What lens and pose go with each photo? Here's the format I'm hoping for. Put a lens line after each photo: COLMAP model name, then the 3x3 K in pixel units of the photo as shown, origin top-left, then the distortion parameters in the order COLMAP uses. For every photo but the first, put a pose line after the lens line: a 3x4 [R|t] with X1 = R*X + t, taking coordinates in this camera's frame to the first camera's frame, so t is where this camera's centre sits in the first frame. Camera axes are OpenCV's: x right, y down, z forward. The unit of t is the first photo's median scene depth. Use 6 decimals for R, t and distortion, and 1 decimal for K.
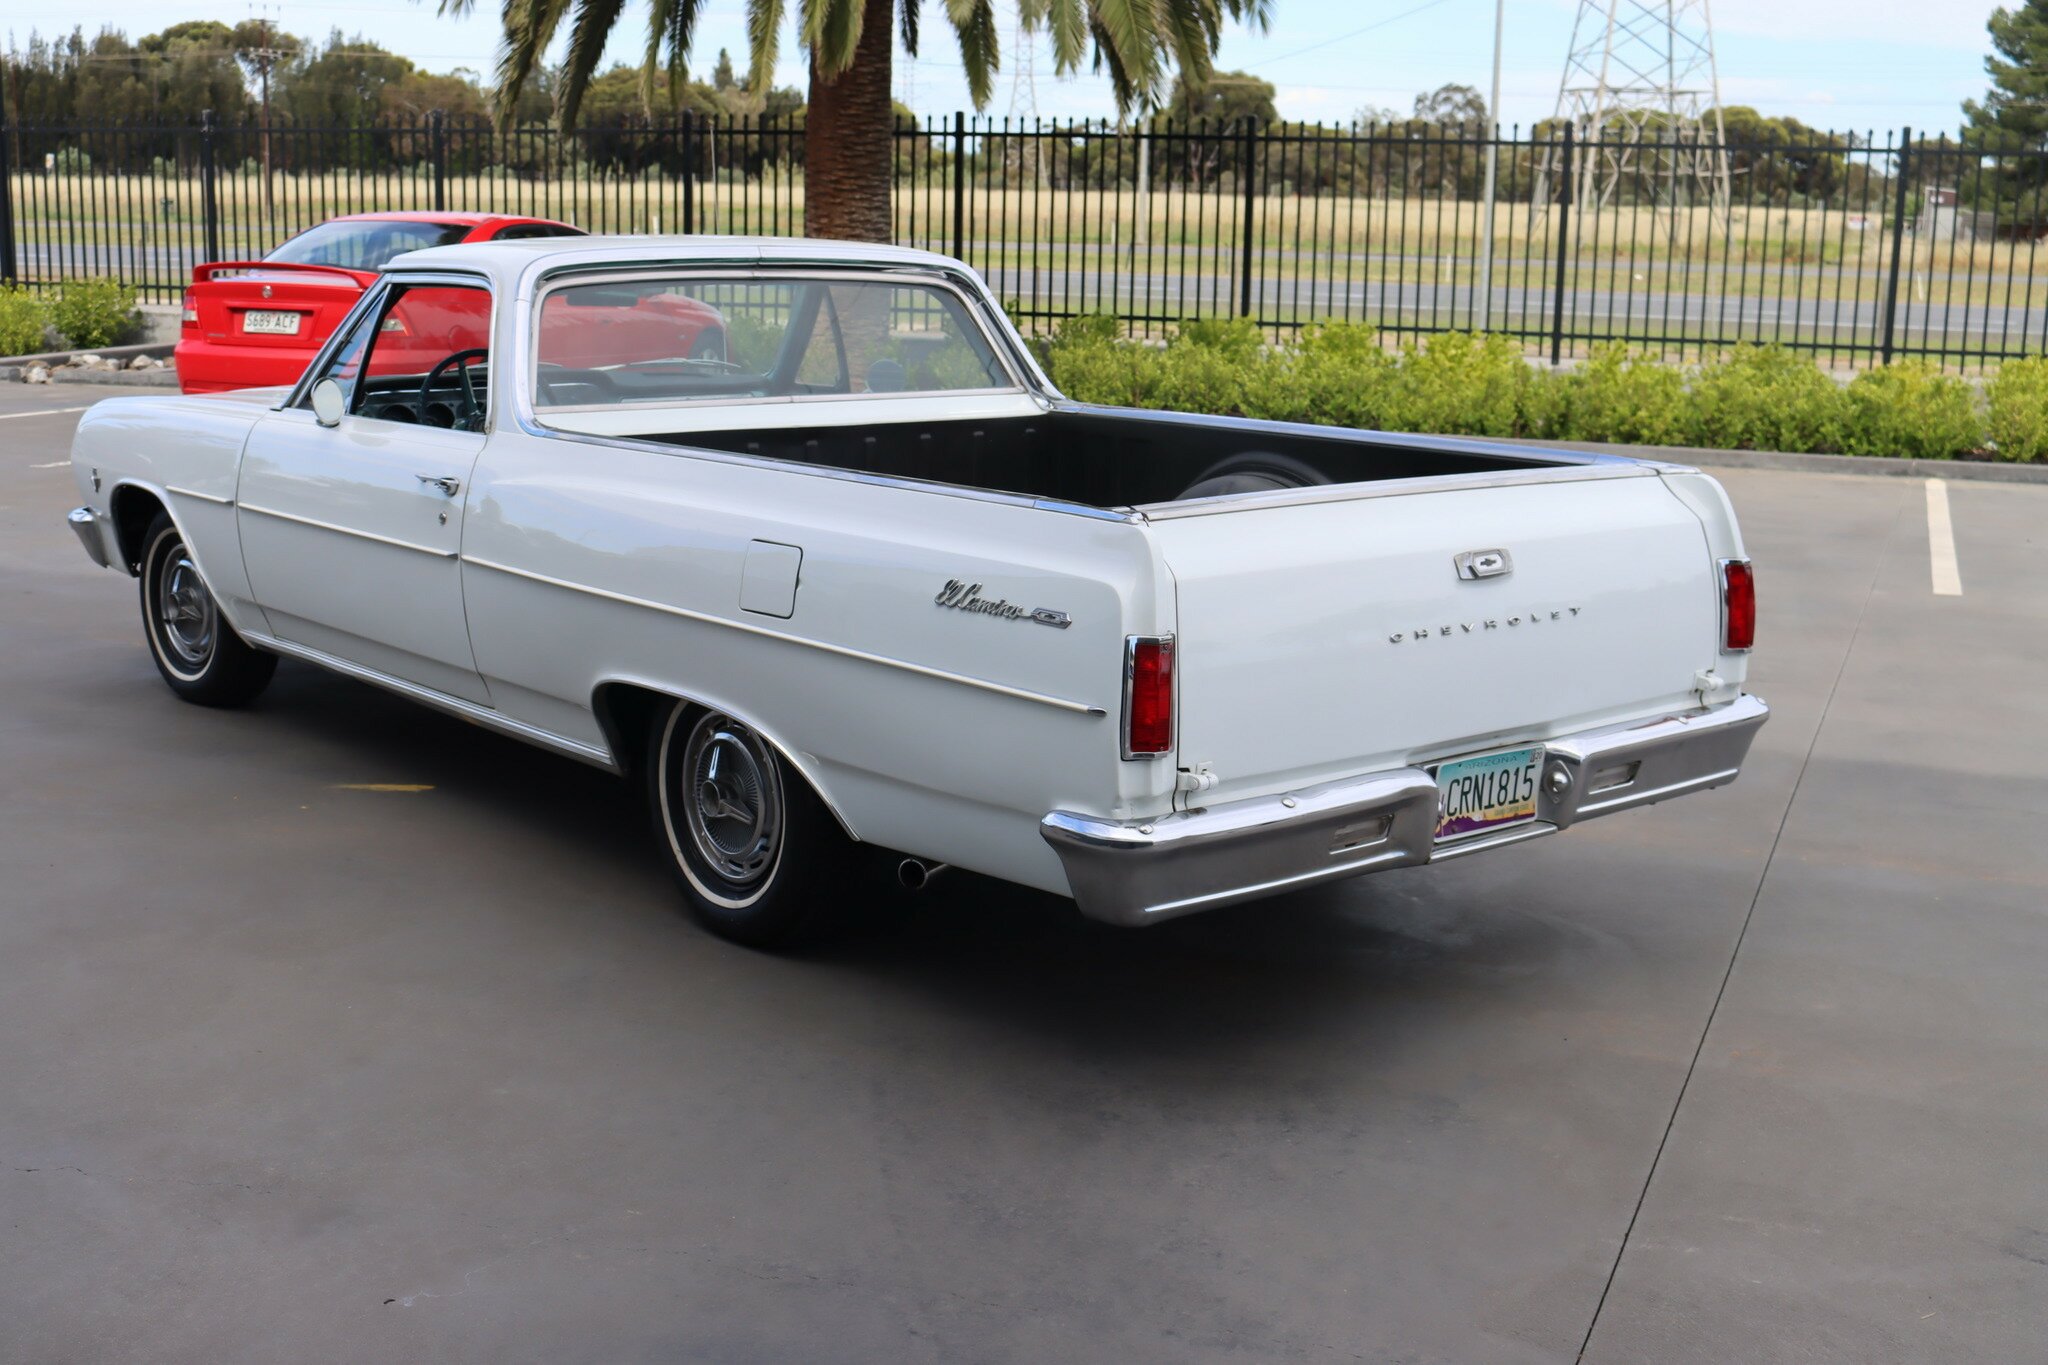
lens RADIAL K [[2376.6, 0, 1019.4], [0, 2376.6, 680.4], [0, 0, 1]] dist [-0.105009, 0.133786]
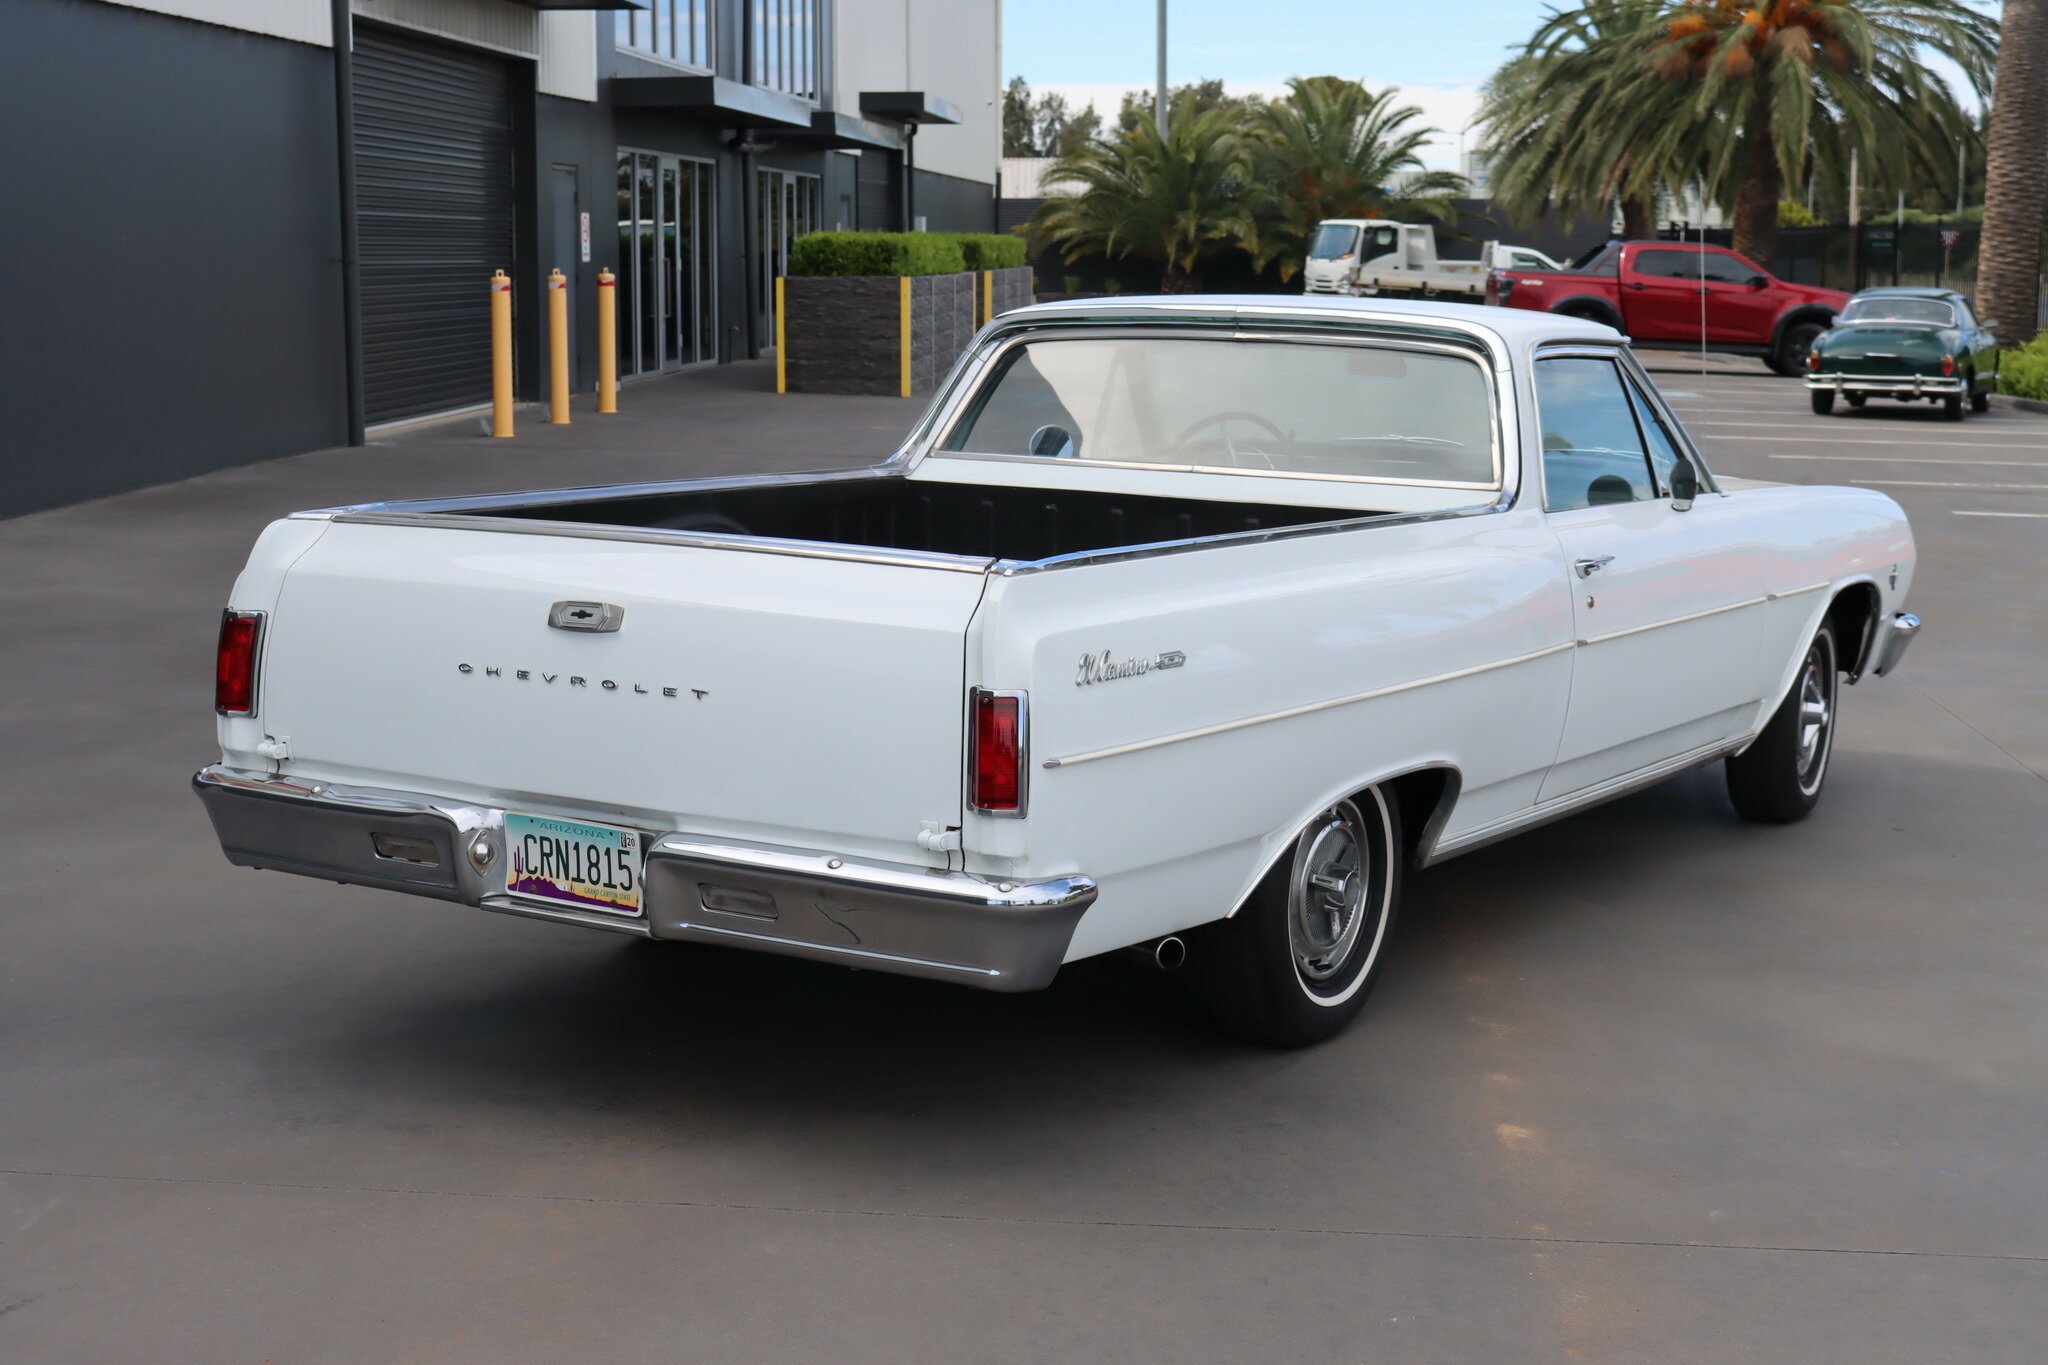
lens RADIAL K [[3040.5, 0, 1023.9], [0, 3040.5, 693.5], [0, 0, 1]] dist [-0.048056, 0.117564]
pose [[0.307598, 0.118963, -0.944050, 0.392164], [-0.193217, 0.979292, 0.060449, -0.035480], [0.931692, 0.163813, 0.324215, 0.220511]]
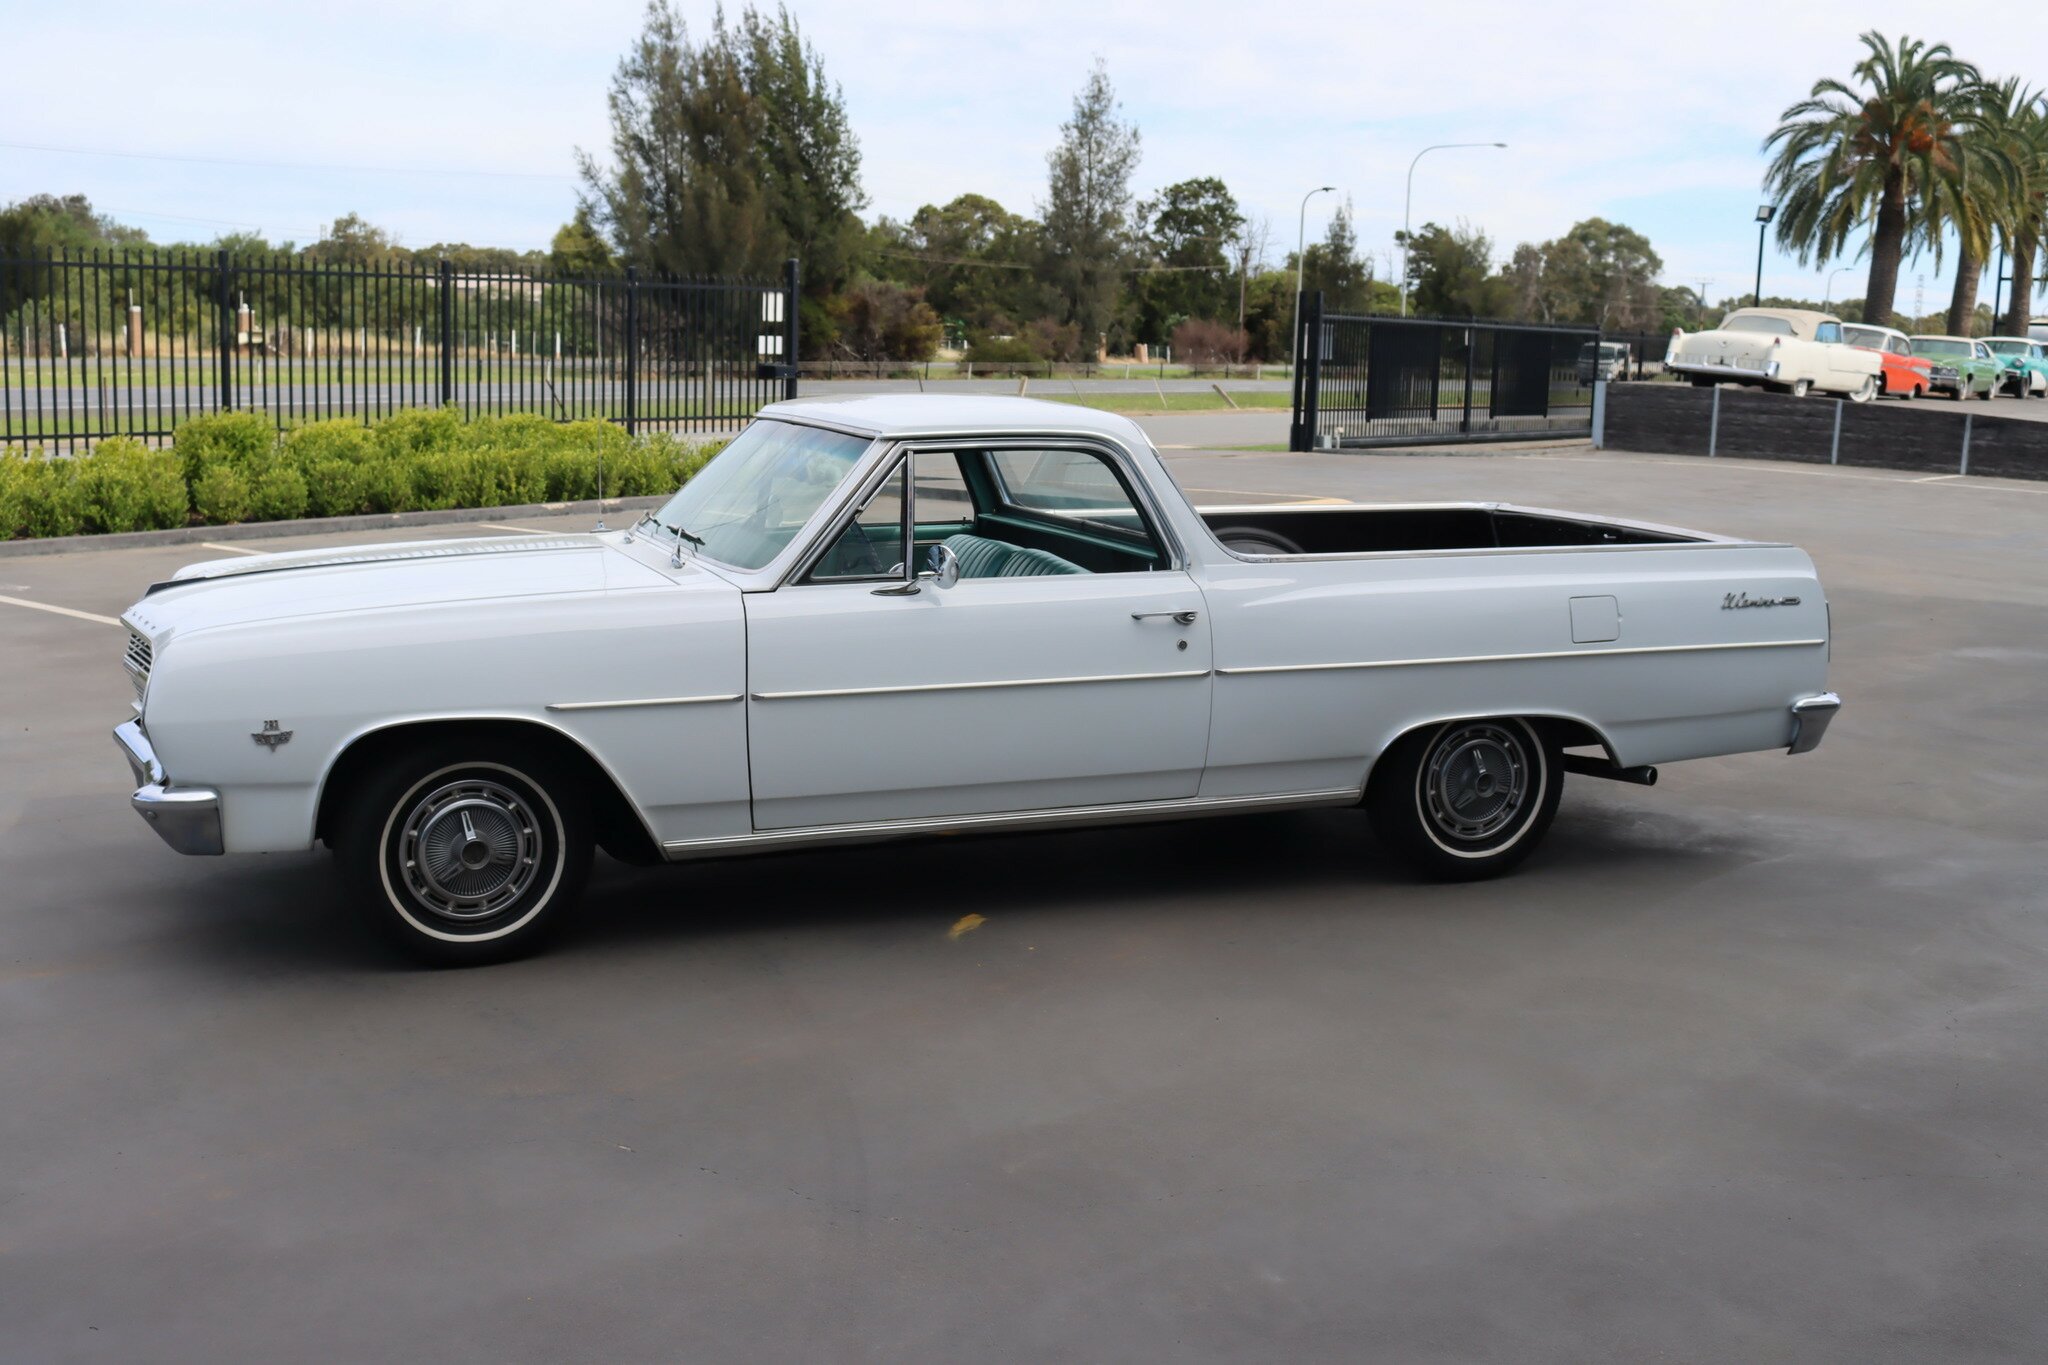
lens RADIAL K [[2096.2, 0, 1021.4], [0, 2096.2, 682.2], [0, 0, 1]] dist [-0.136681, 0.156989]
pose [[0.327541, -0.166031, 0.930135, -0.445406], [0.168674, 0.978901, 0.115338, -0.065984], [-0.929659, 0.119111, 0.348635, 0.256455]]
